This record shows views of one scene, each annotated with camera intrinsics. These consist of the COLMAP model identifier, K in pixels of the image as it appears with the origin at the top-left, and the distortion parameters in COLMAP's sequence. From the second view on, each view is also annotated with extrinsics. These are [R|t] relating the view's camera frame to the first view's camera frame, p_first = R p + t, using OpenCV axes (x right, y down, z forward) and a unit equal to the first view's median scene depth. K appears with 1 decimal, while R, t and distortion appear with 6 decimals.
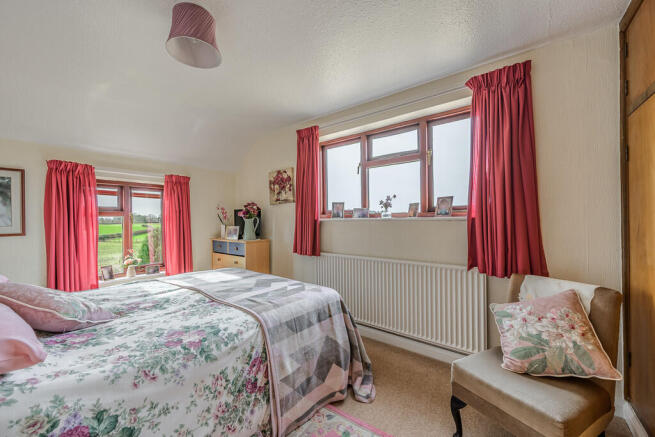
lens RADIAL K [[255.2, 0, 318.1], [0, 255.2, 218.9], [0, 0, 1]] dist [-0.001249, -0.000193]
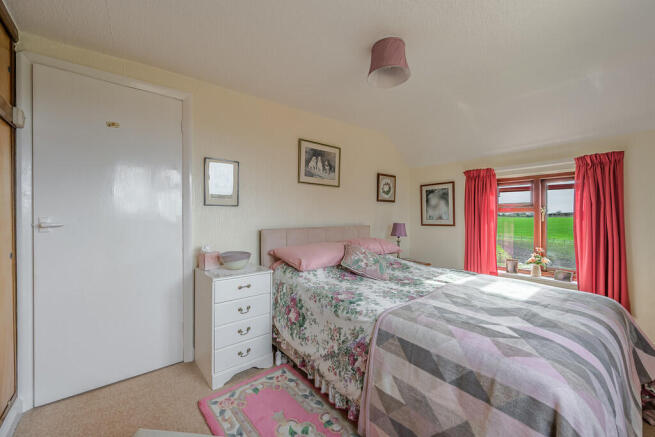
lens RADIAL K [[255.2, 0, 318.1], [0, 255.2, 218.9], [0, 0, 1]] dist [-0.001249, -0.000193]
pose [[-0.220821, 0.017206, -0.975163, 0.594235], [0.003725, 0.999852, 0.016799, -0.005178], [0.975307, 0.000077, -0.220852, 0.728330]]
